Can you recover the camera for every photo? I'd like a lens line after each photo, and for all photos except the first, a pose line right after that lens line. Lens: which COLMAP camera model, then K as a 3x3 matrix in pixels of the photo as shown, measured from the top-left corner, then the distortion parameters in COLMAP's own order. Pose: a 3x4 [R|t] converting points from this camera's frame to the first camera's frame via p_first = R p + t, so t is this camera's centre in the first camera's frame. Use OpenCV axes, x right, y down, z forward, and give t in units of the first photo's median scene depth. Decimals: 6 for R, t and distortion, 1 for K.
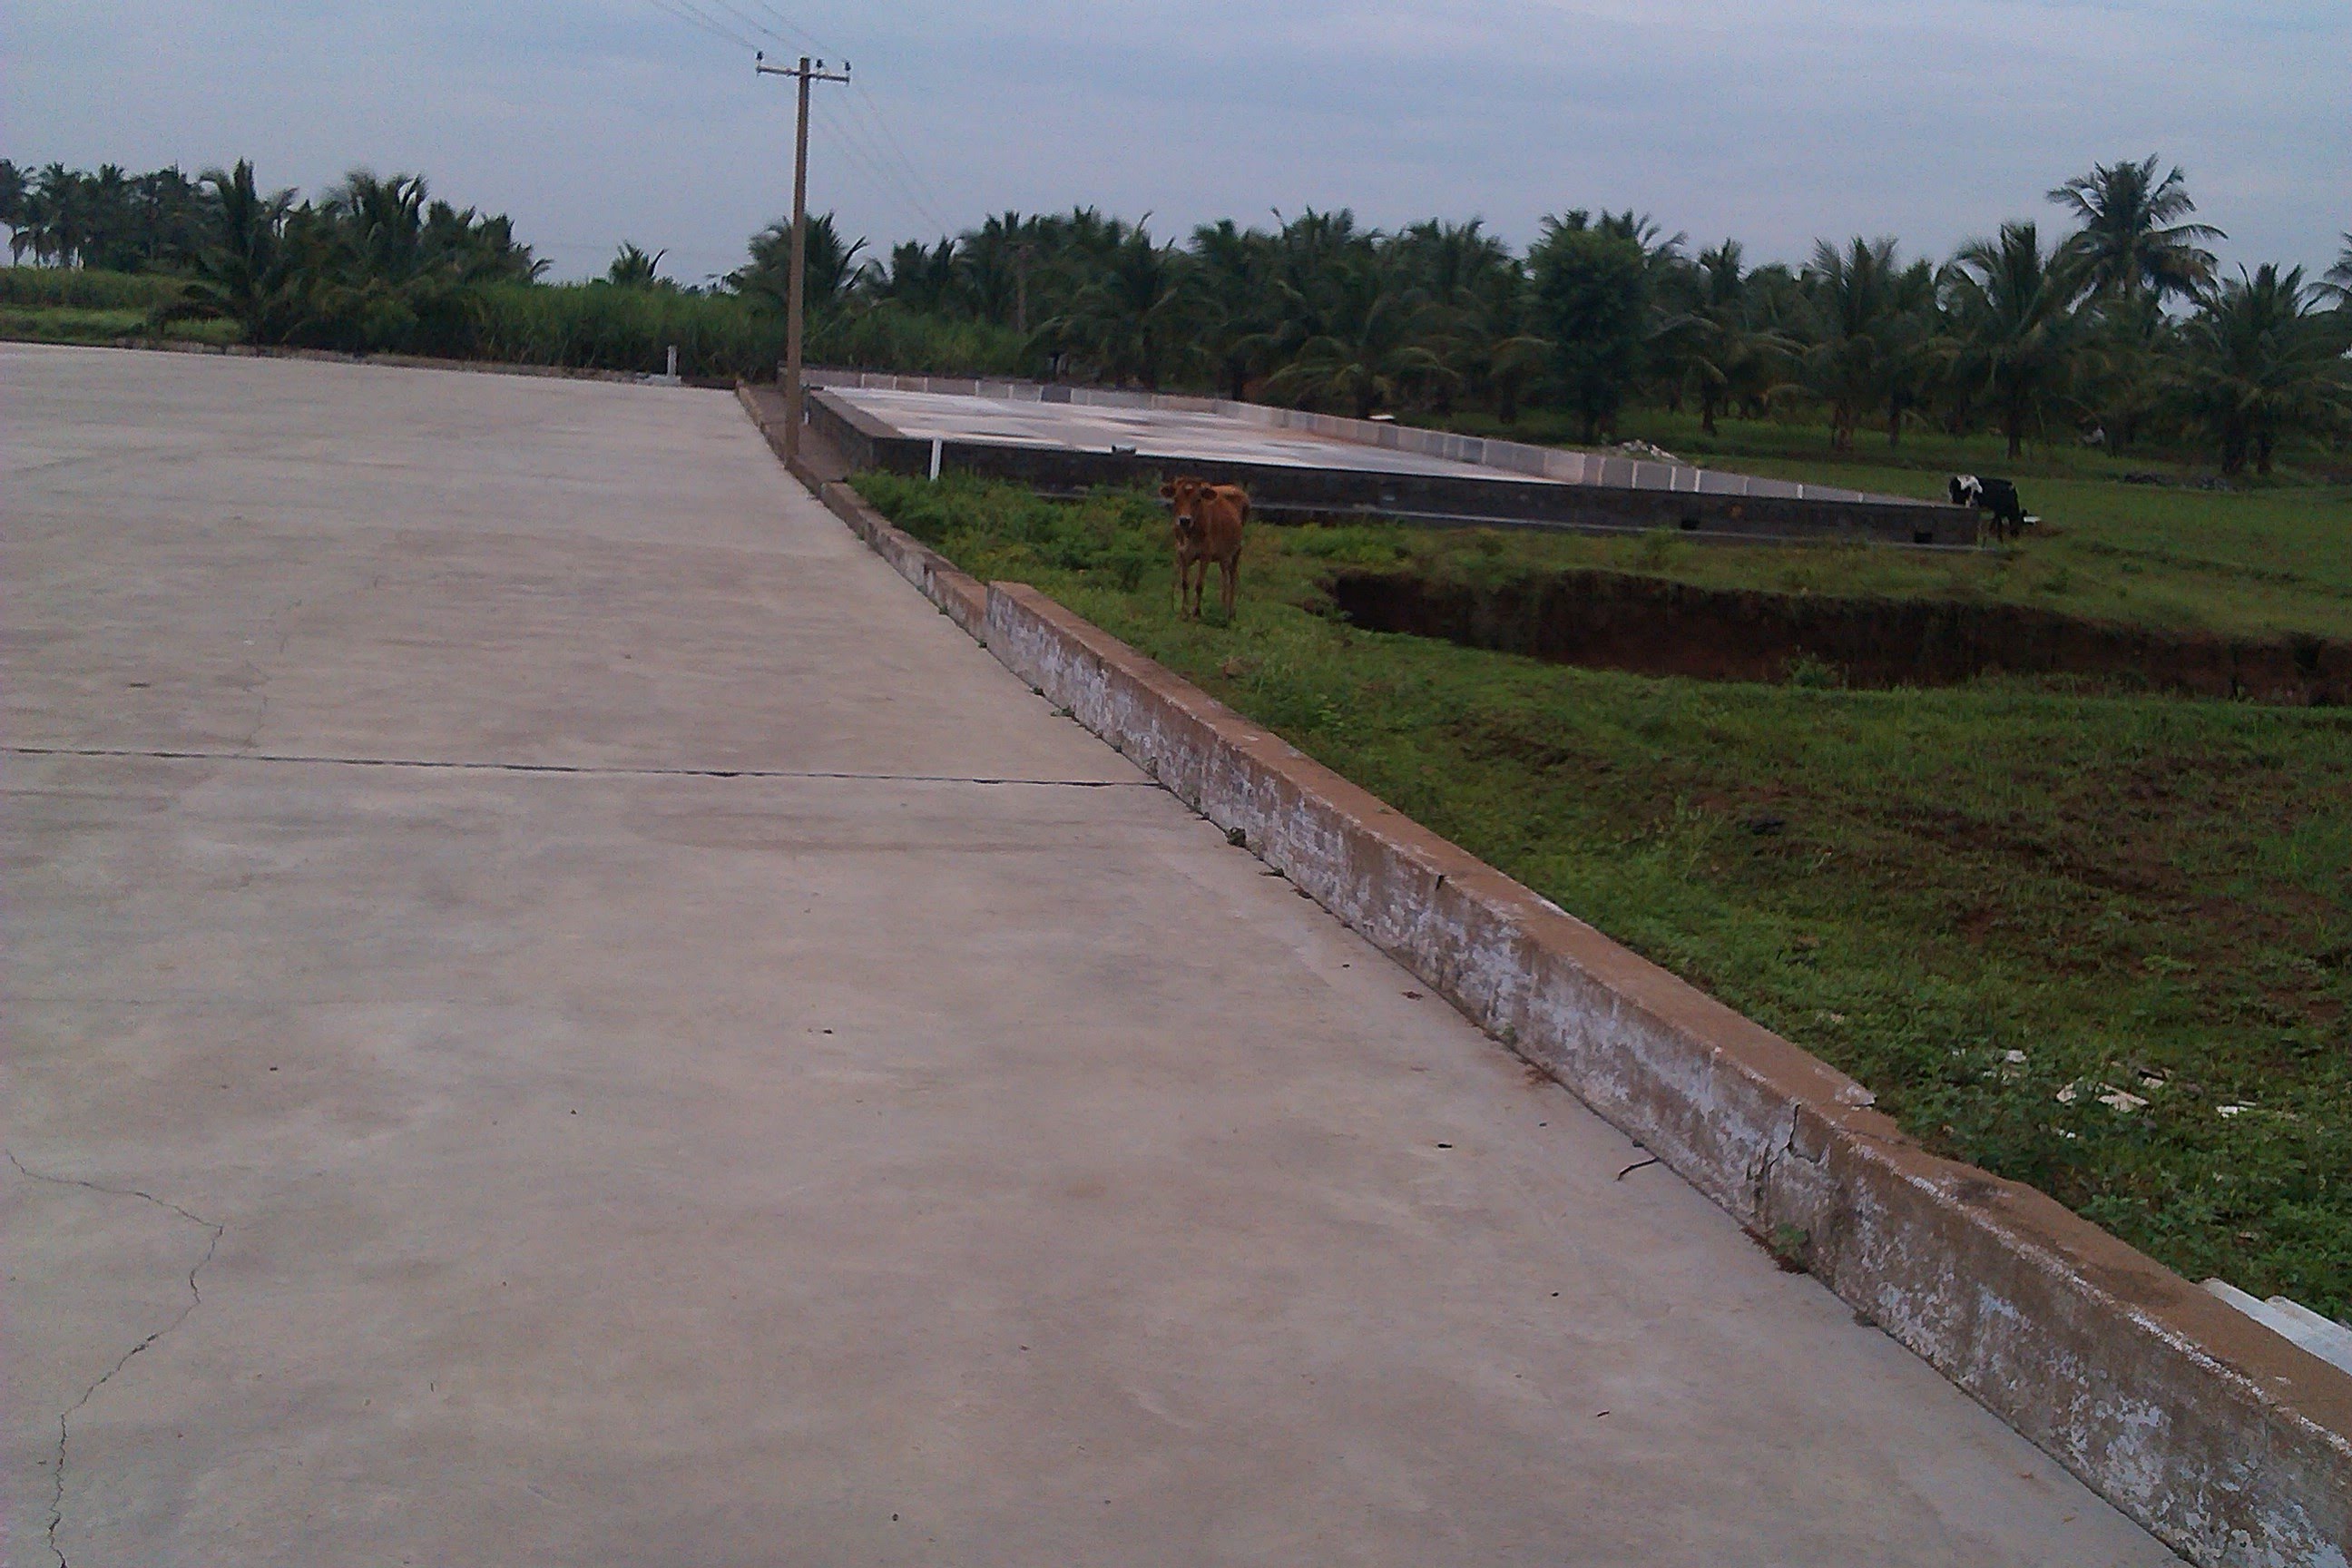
lens RADIAL K [[2474.5, 0, 1235.1], [0, 2474.5, 759.0], [0, 0, 1]] dist [0.153977, -0.454896]
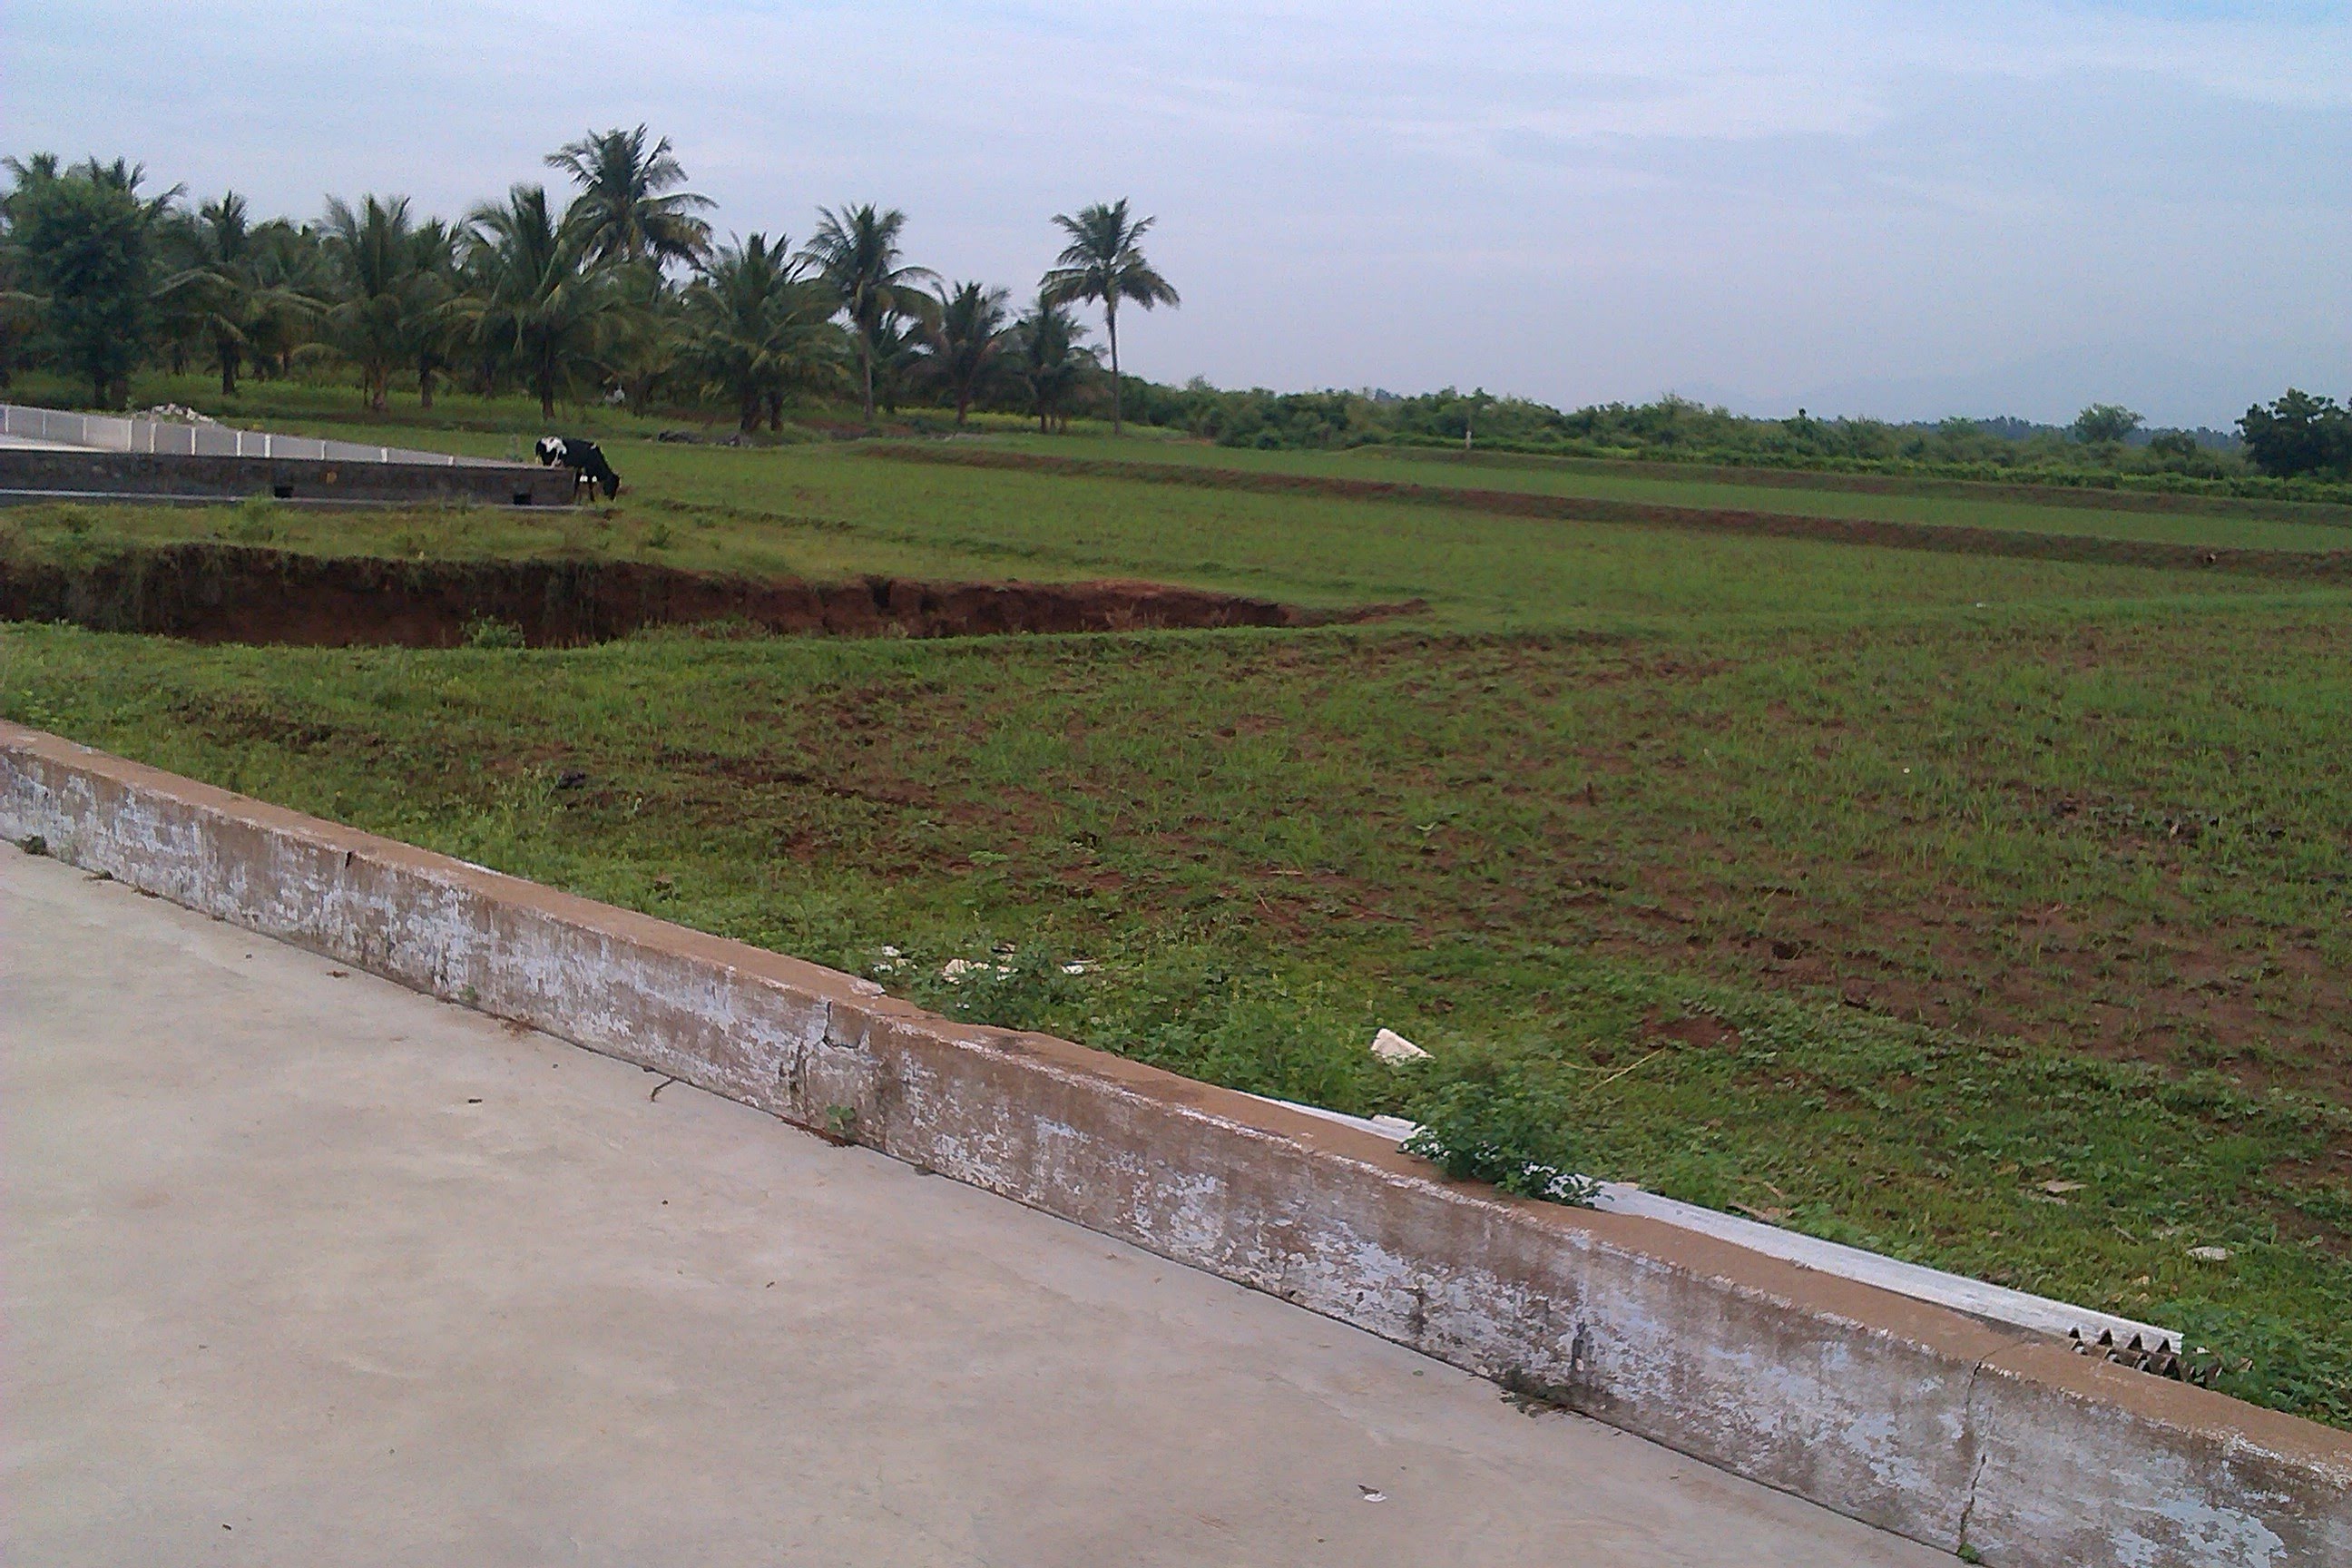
lens RADIAL K [[2474.5, 0, 1235.1], [0, 2474.5, 759.0], [0, 0, 1]] dist [0.153977, -0.454896]
pose [[0.834061, -0.091452, 0.544039, -0.114543], [0.082744, 0.995746, 0.040529, -0.001133], [-0.545431, 0.011212, 0.838081, -0.026258]]
